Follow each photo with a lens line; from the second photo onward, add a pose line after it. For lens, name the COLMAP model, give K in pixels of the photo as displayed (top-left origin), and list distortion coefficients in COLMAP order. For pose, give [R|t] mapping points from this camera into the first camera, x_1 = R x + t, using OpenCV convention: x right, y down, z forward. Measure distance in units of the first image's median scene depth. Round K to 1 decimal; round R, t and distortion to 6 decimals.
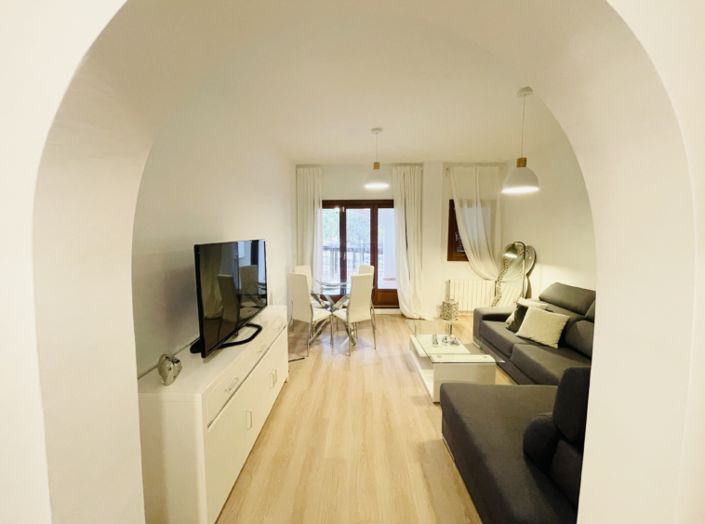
lens RADIAL K [[284.3, 0, 351.1], [0, 284.3, 258.1], [0, 0, 1]] dist [-0.003043, -0.000182]
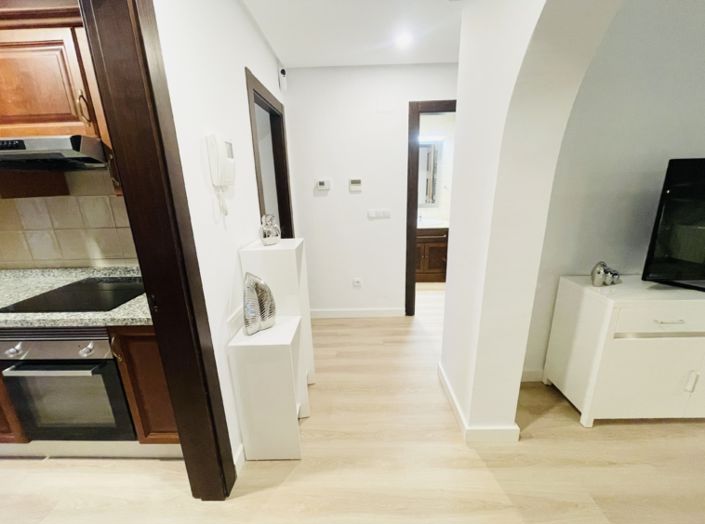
lens RADIAL K [[284.3, 0, 354.2], [0, 284.3, 259.6], [0, 0, 1]] dist [-0.003043, -0.000182]
pose [[0.000996, 0.267702, -0.963501, 0.144807], [-0.057227, 0.961938, 0.267209, 0.027524], [0.998361, 0.054872, 0.016278, -0.005968]]
